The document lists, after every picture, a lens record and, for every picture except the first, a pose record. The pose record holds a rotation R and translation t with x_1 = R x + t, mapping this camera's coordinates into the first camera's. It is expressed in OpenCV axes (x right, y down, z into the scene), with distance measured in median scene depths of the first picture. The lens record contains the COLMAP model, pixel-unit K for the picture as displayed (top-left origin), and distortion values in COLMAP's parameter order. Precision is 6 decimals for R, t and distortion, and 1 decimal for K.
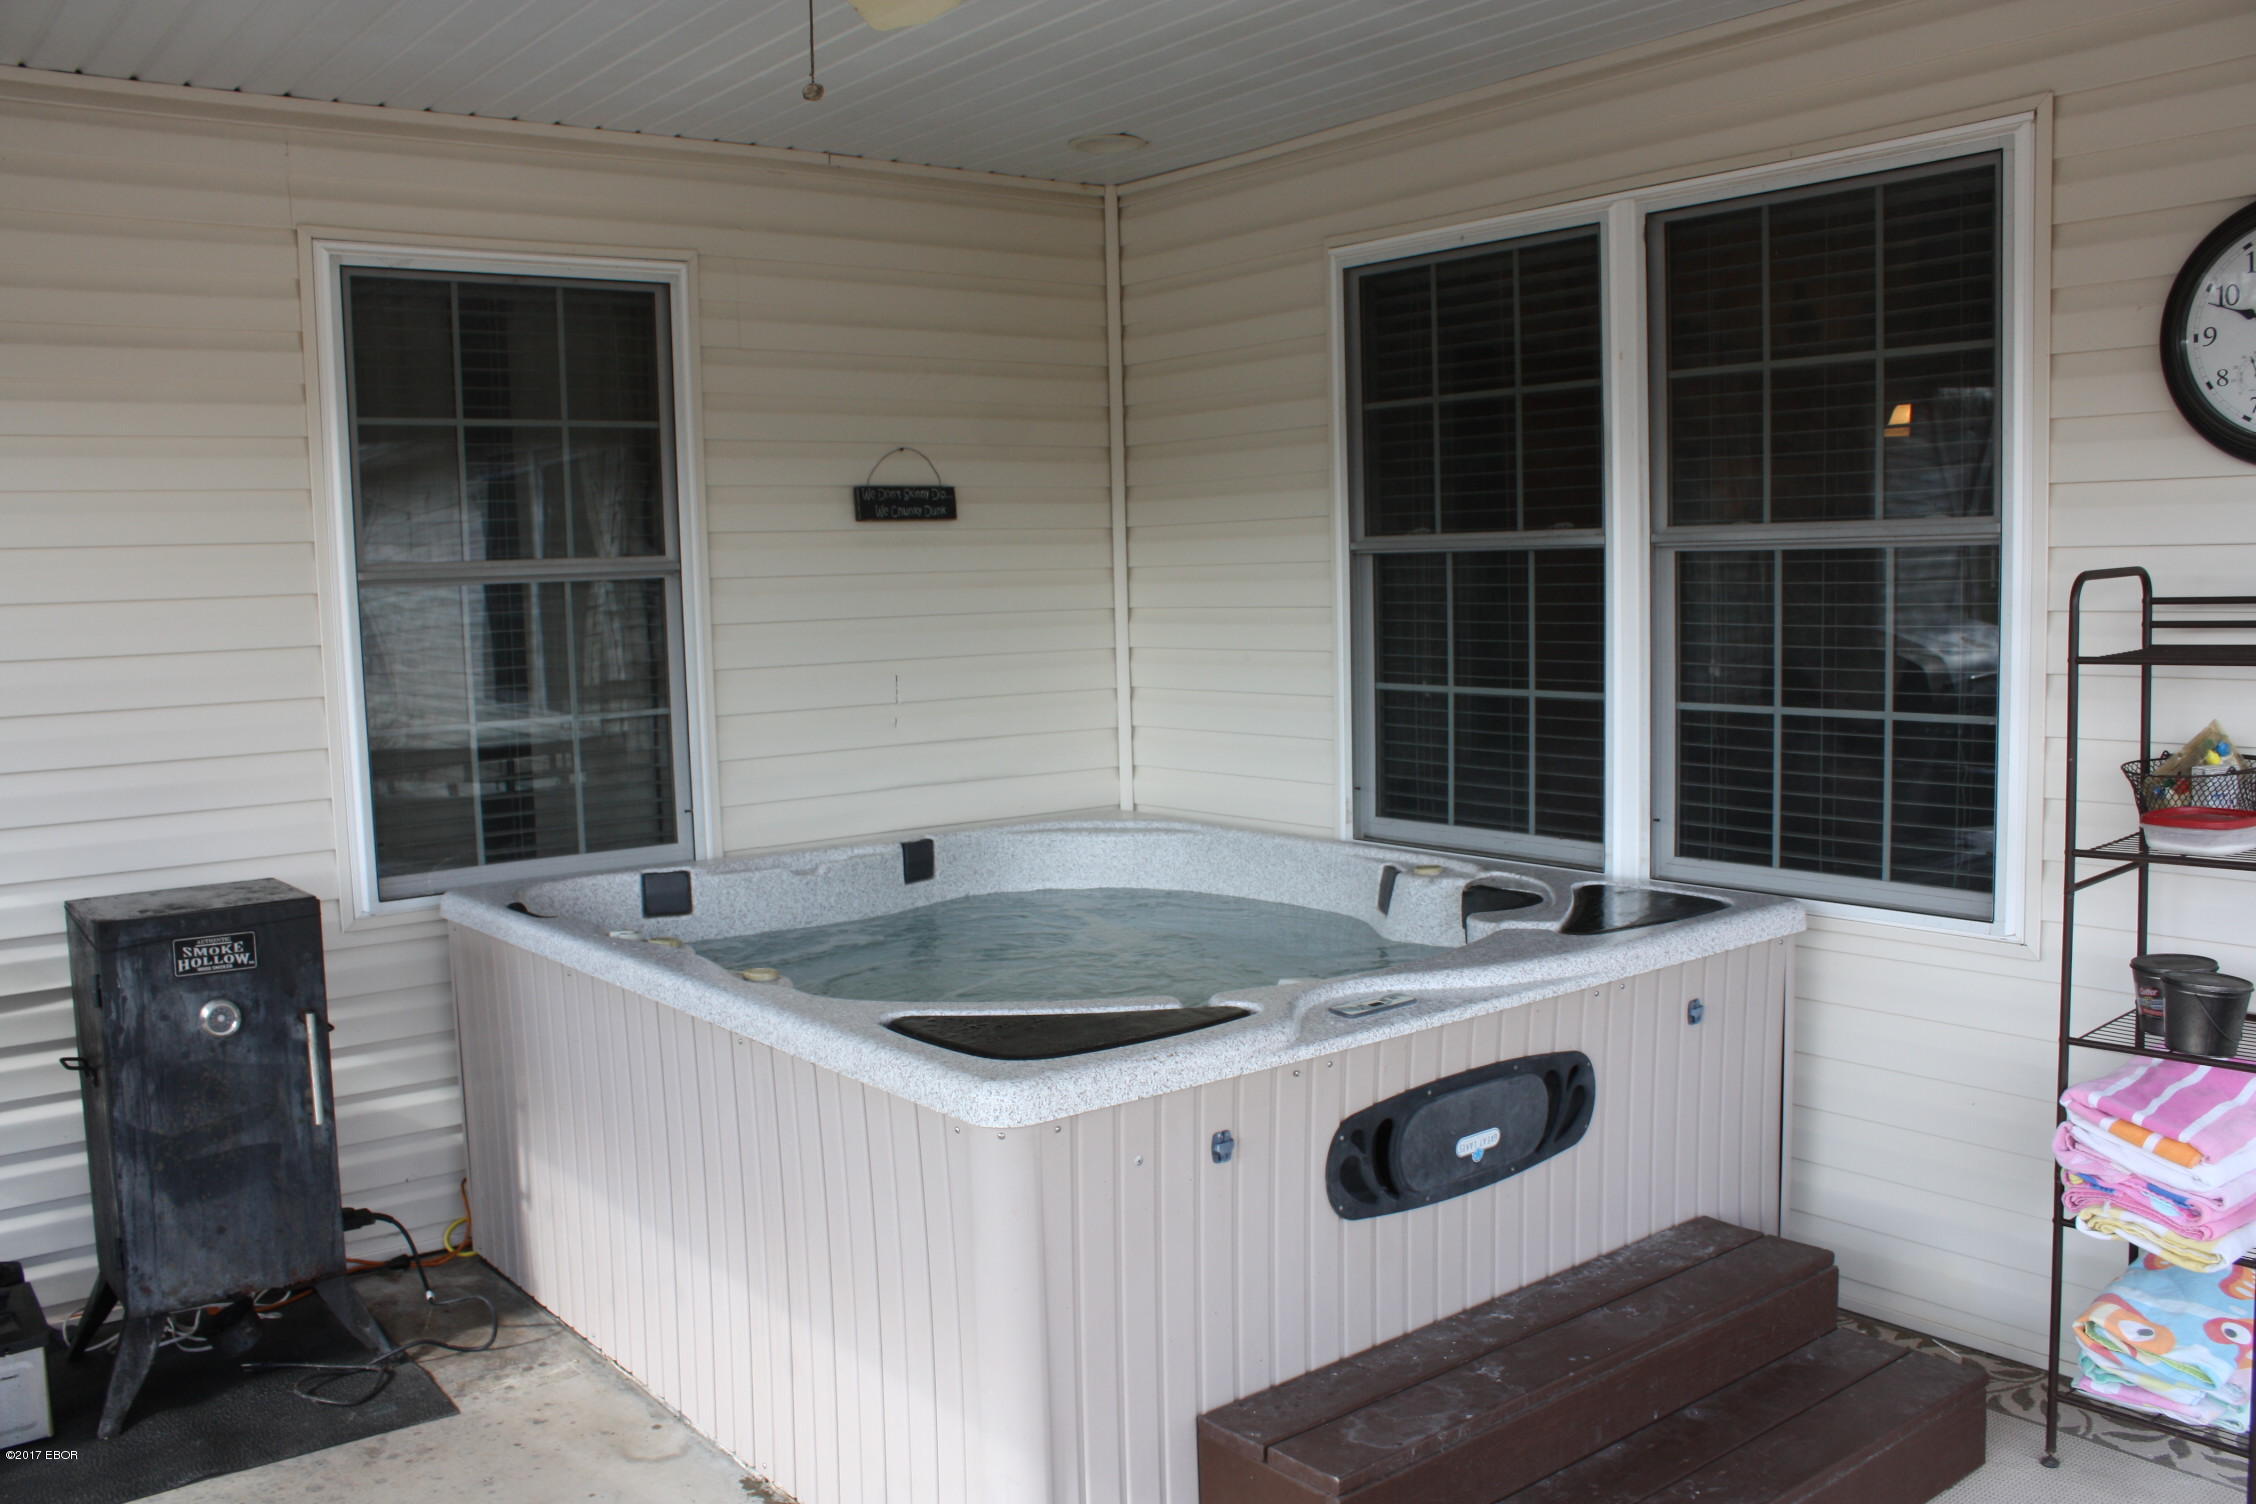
lens RADIAL K [[1917.5, 0, 1118.6], [0, 1917.5, 756.8], [0, 0, 1]] dist [-0.161064, 0.140983]
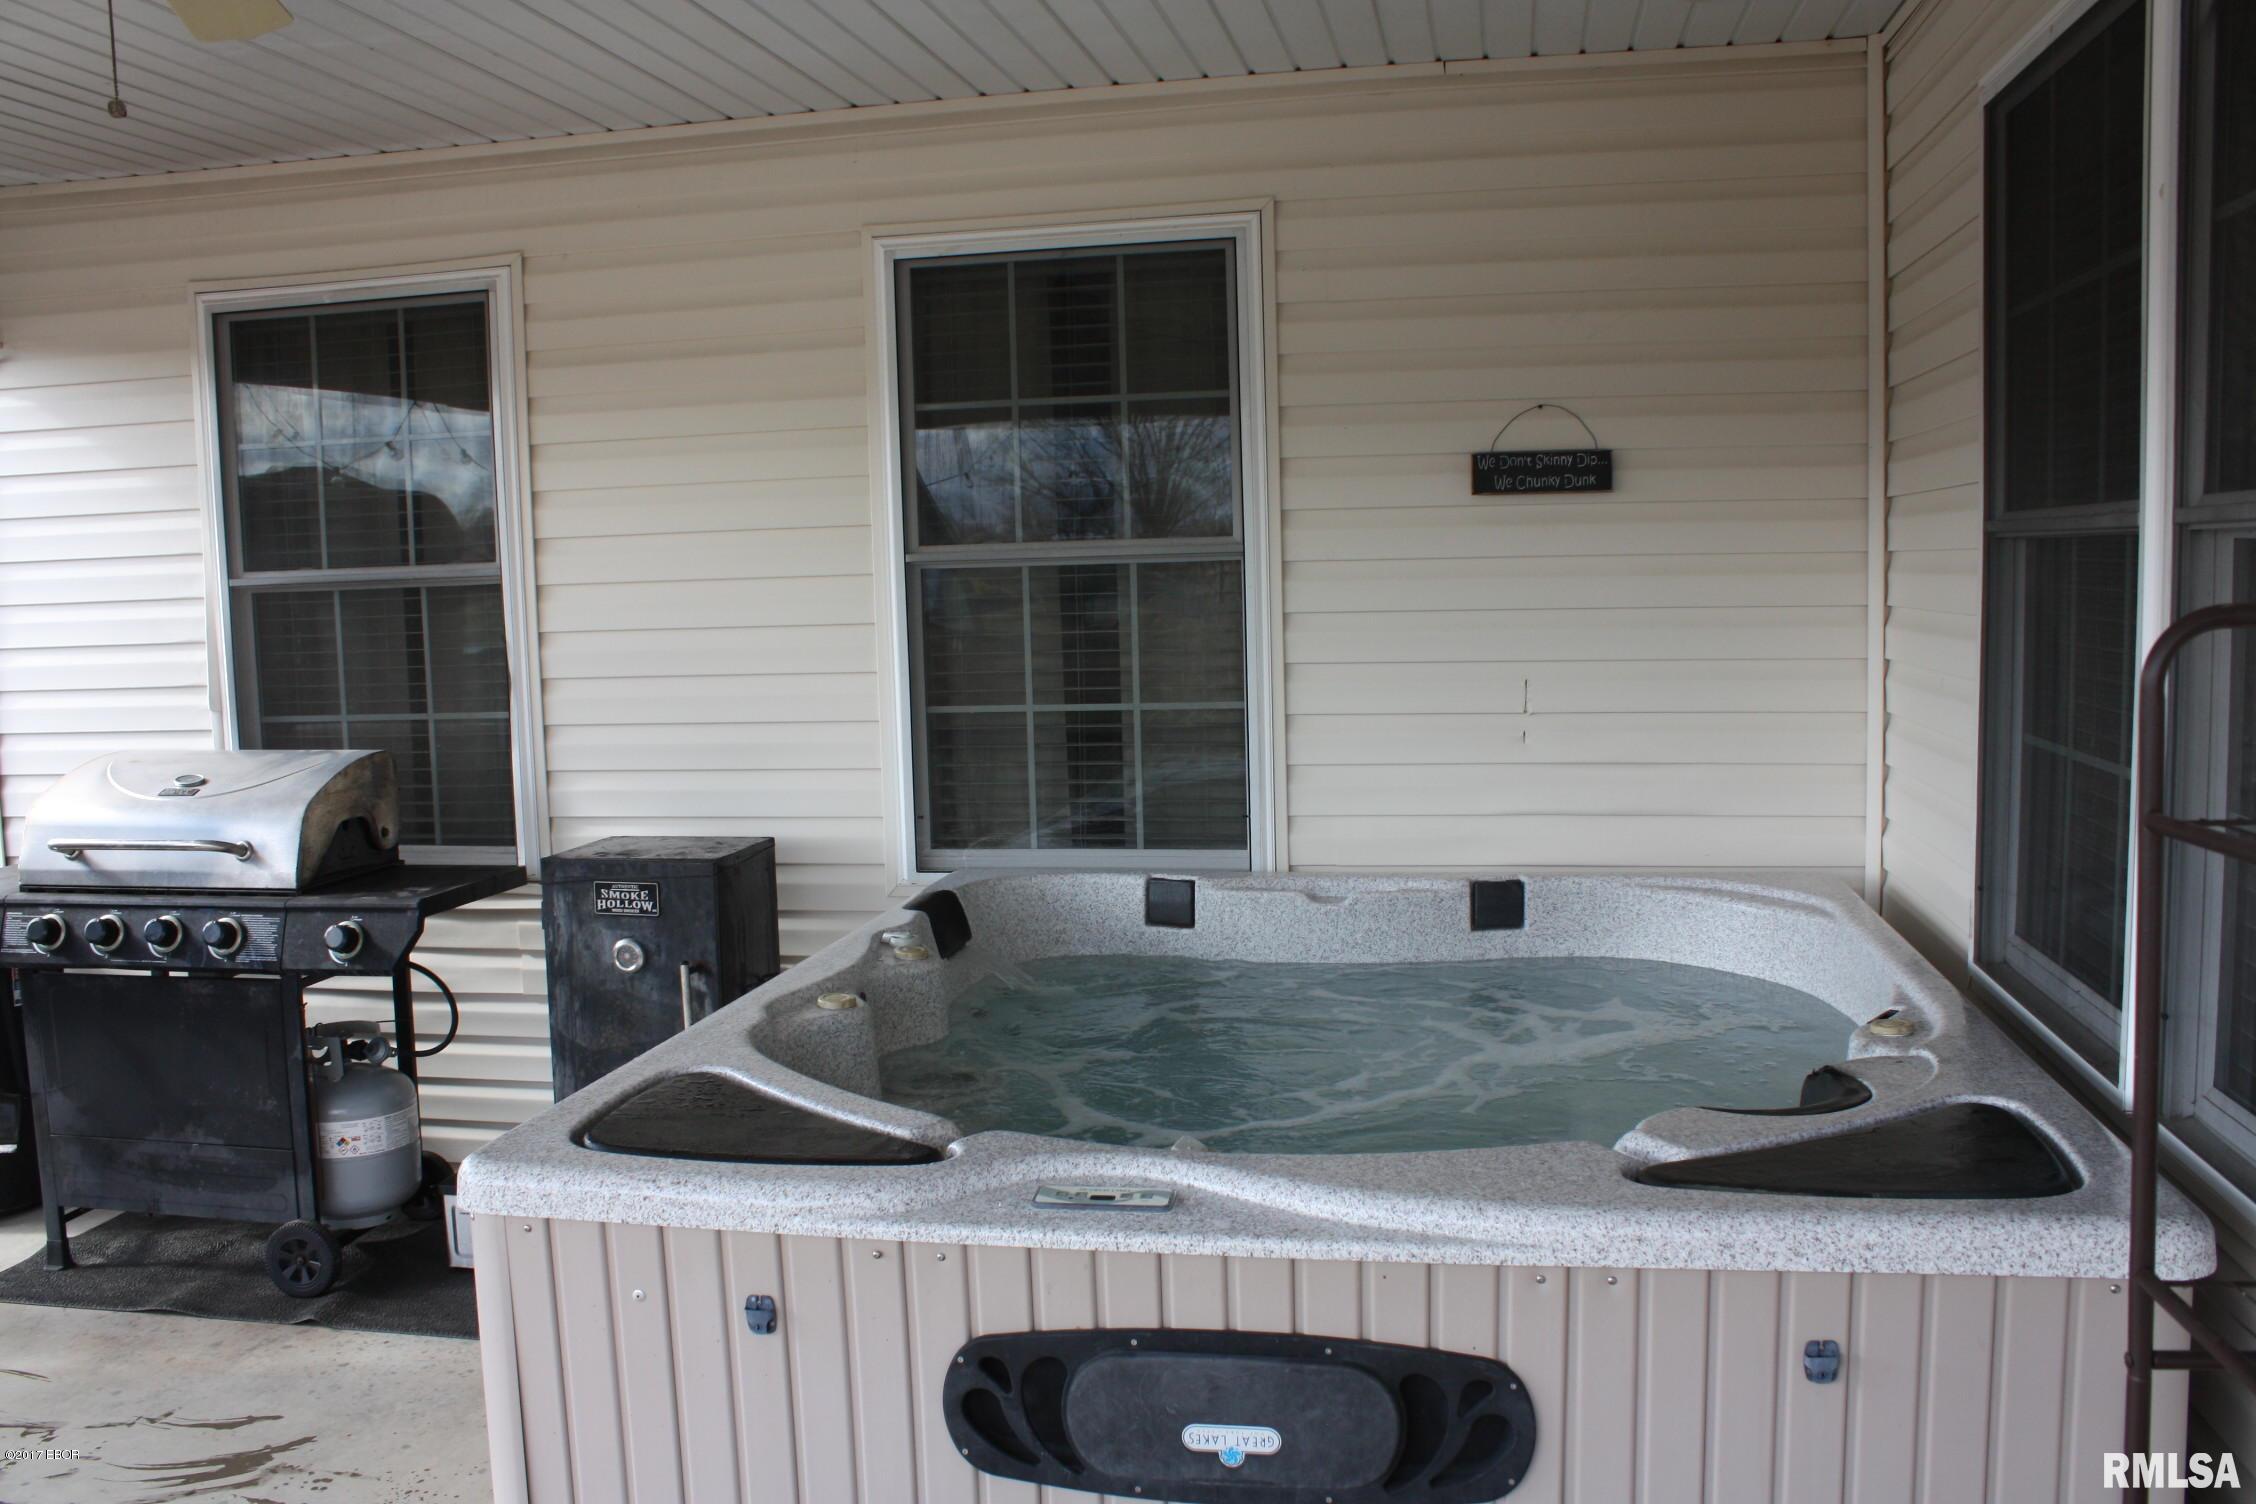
lens RADIAL K [[1917.5, 0, 1118.6], [0, 1917.5, 759.1], [0, 0, 1]] dist [-0.161064, 0.140983]
pose [[0.652931, 0.085155, -0.752615, 0.466851], [-0.065069, 0.996293, 0.056275, -0.051282], [0.754617, 0.012229, 0.656052, 0.385478]]
